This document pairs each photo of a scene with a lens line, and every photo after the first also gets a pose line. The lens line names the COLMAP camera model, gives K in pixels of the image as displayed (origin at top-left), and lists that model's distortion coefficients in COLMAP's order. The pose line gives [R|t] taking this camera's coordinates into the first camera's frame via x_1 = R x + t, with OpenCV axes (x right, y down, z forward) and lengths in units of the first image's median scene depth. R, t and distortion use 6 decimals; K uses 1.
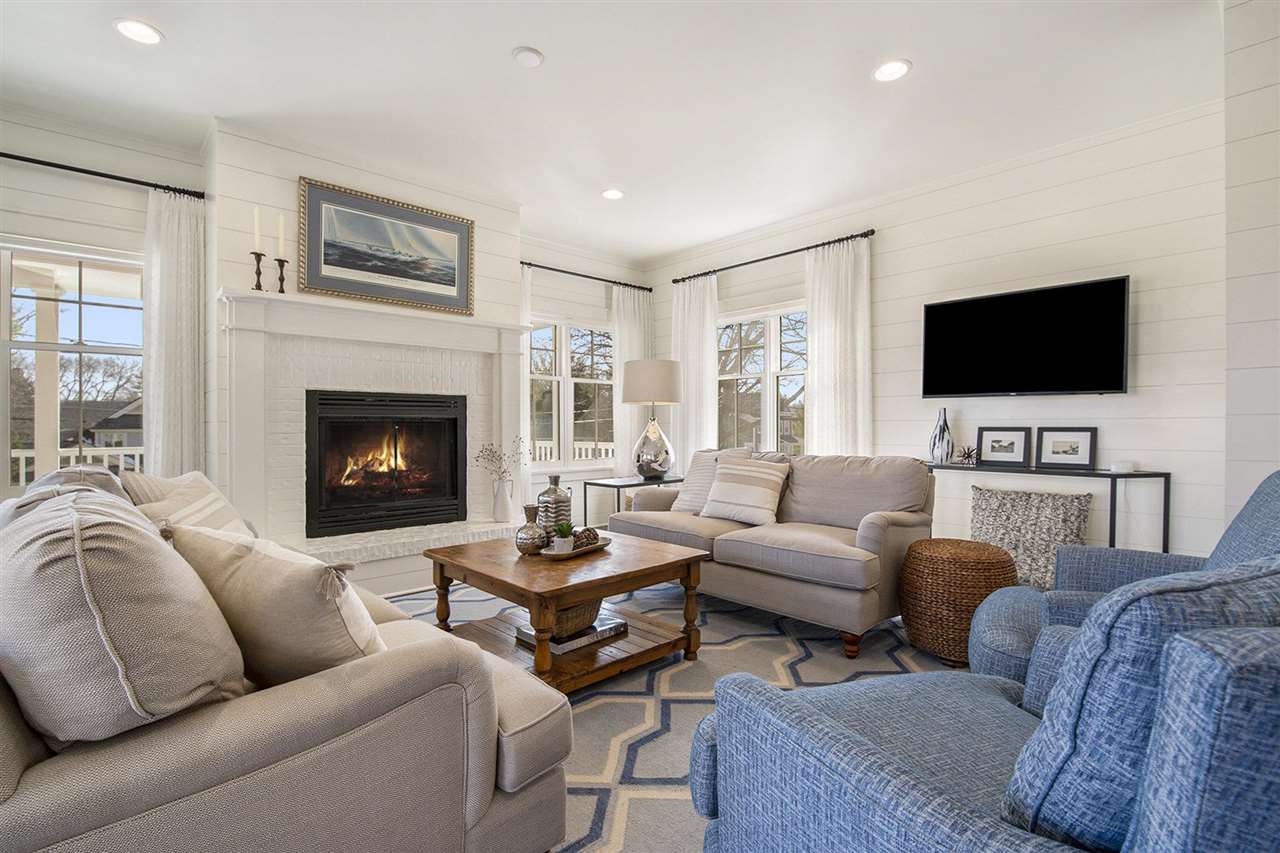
lens RADIAL K [[580.5, 0, 630.8], [0, 580.5, 428.9], [0, 0, 1]] dist [-0.014181, -0.000462]
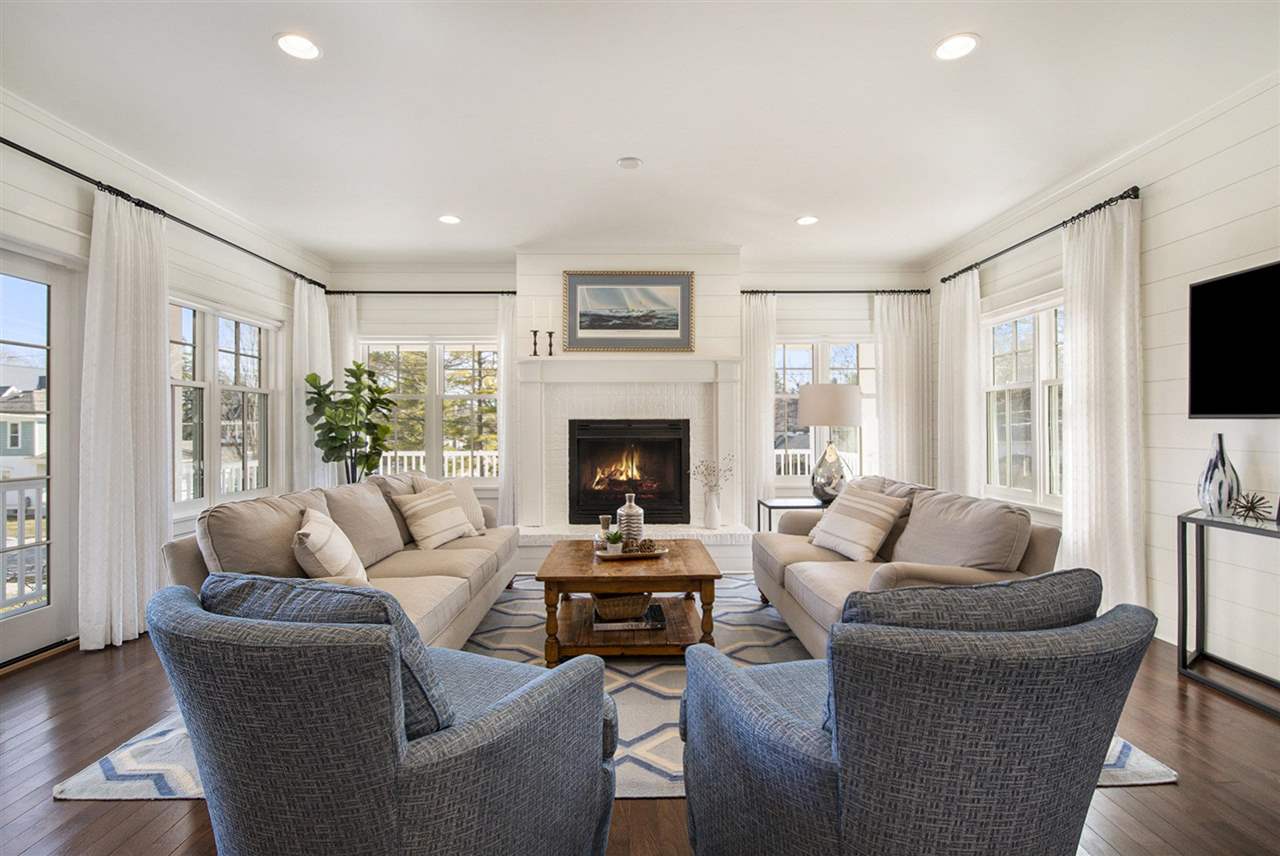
lens RADIAL K [[599.3, 0, 661.8], [0, 599.3, 424.5], [0, 0, 1]] dist [-0.003958, 0.000301]
pose [[0.752824, -0.002600, -0.658217, 0.524698], [0.000925, 0.999995, -0.002892, -0.046880], [0.658221, 0.001568, 0.752823, 0.038172]]
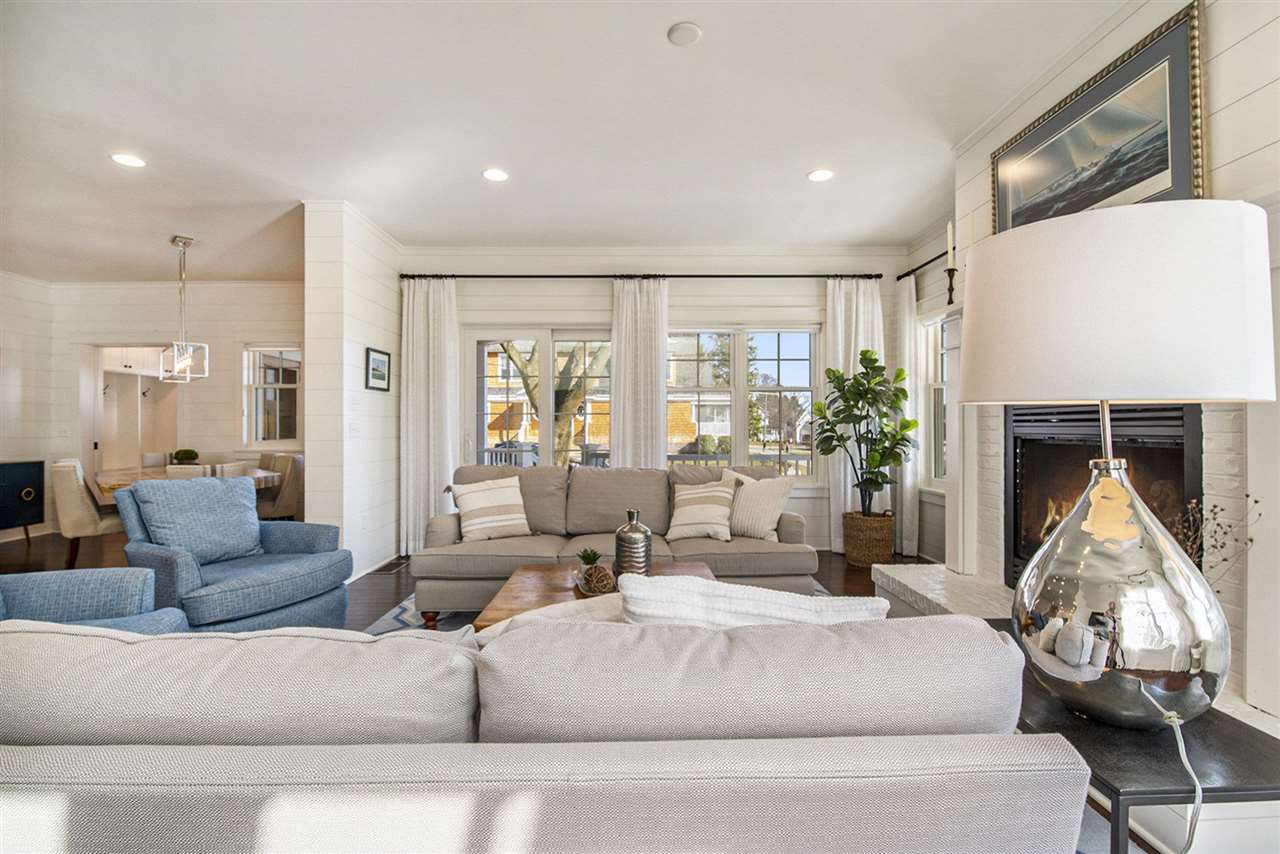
lens RADIAL K [[580.5, 0, 640.2], [0, 580.5, 414.3], [0, 0, 1]] dist [-0.014181, -0.000462]
pose [[-0.670341, 0.000345, -0.742053, 0.343775], [0.012995, 0.999852, -0.011273, -0.051746], [0.741939, -0.017200, -0.670246, 1.050800]]
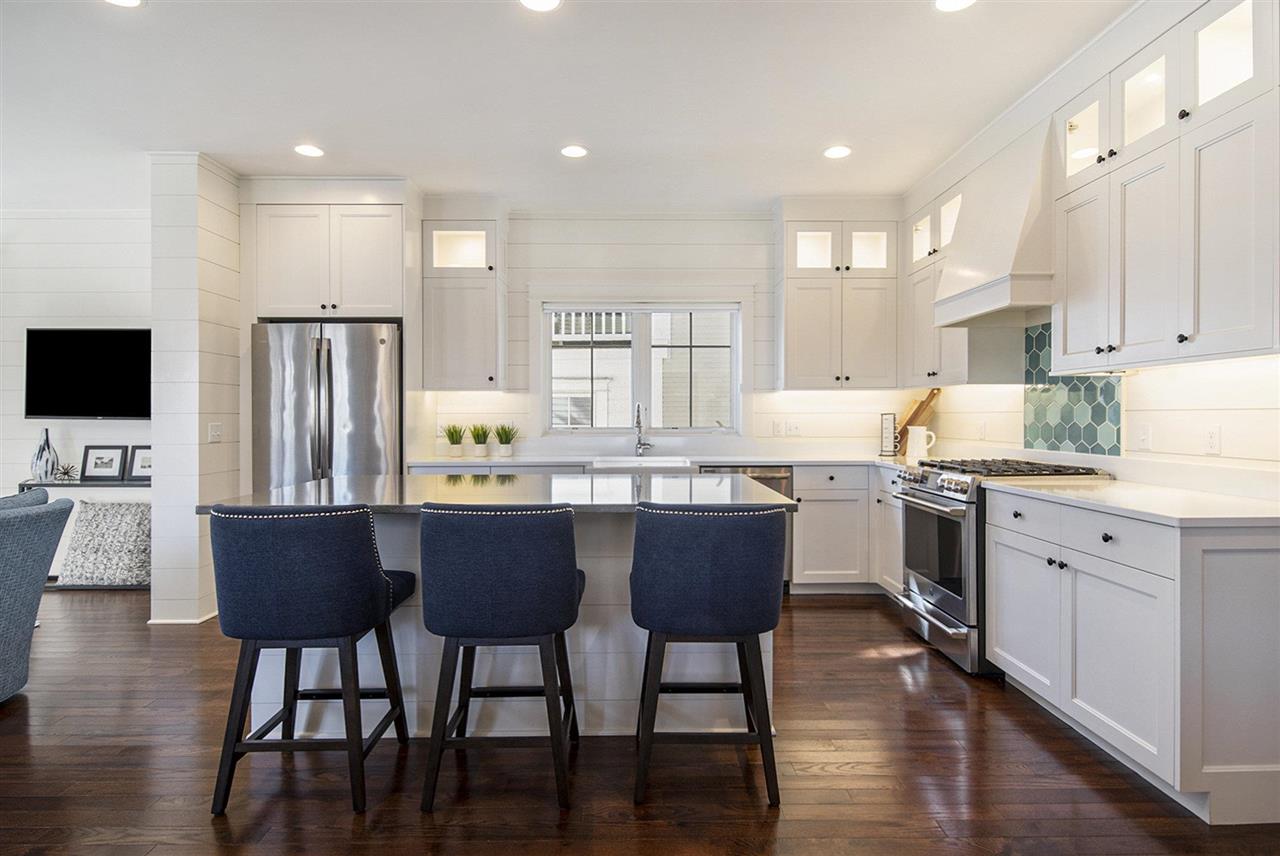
lens RADIAL K [[661.4, 0, 630.0], [0, 661.4, 419.7], [0, 0, 1]] dist [0.009690, -0.001808]
pose [[0.678744, -0.001460, 0.734373, 0.383002], [0.001211, 0.999999, 0.000869, -0.053124], [-0.734374, 0.000299, 0.678745, -0.631750]]
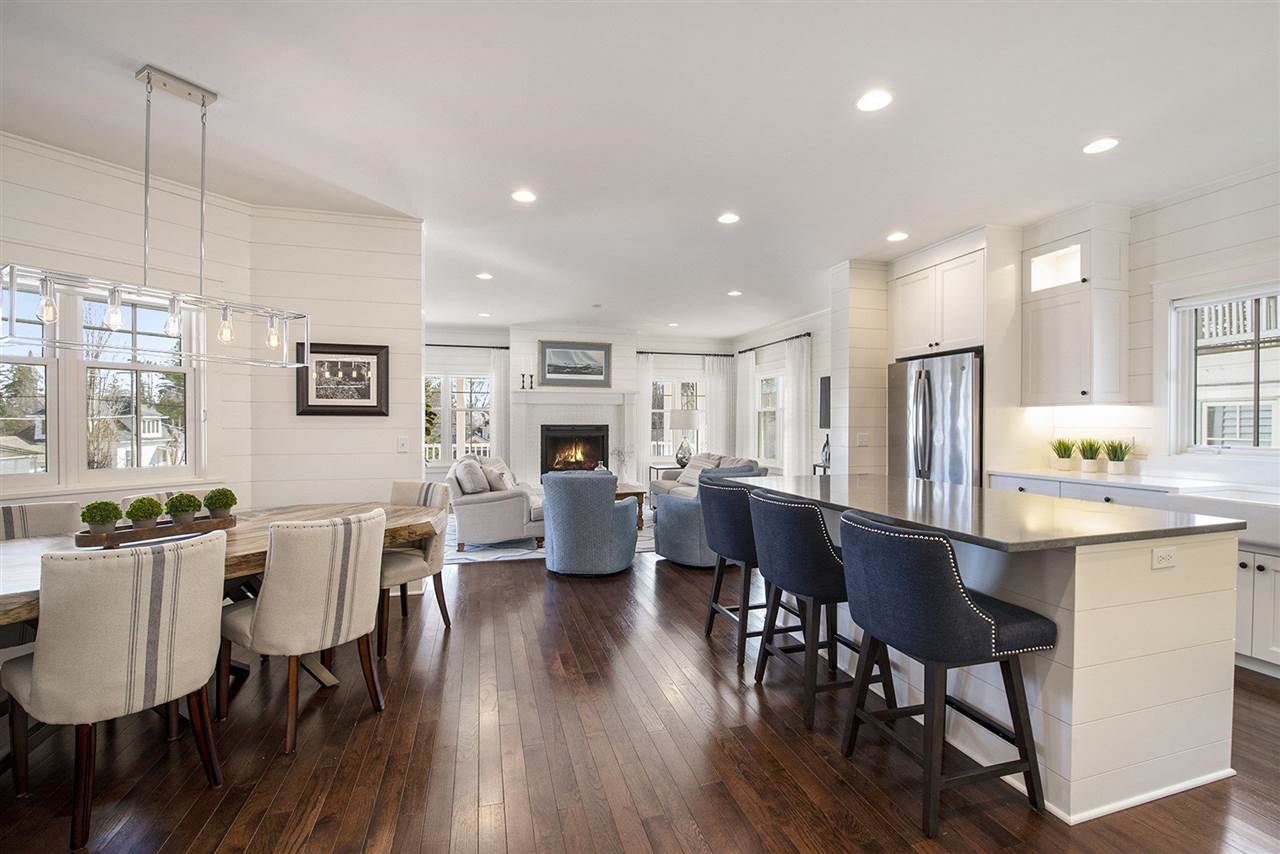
lens RADIAL K [[567.1, 0, 650.3], [0, 567.1, 431.4], [0, 0, 1]] dist [-0.007627, 0.000266]
pose [[0.891940, 0.010562, -0.452030, 0.879288], [-0.003828, 0.999868, 0.015811, -0.072510], [0.452137, -0.012372, 0.891862, -0.885597]]
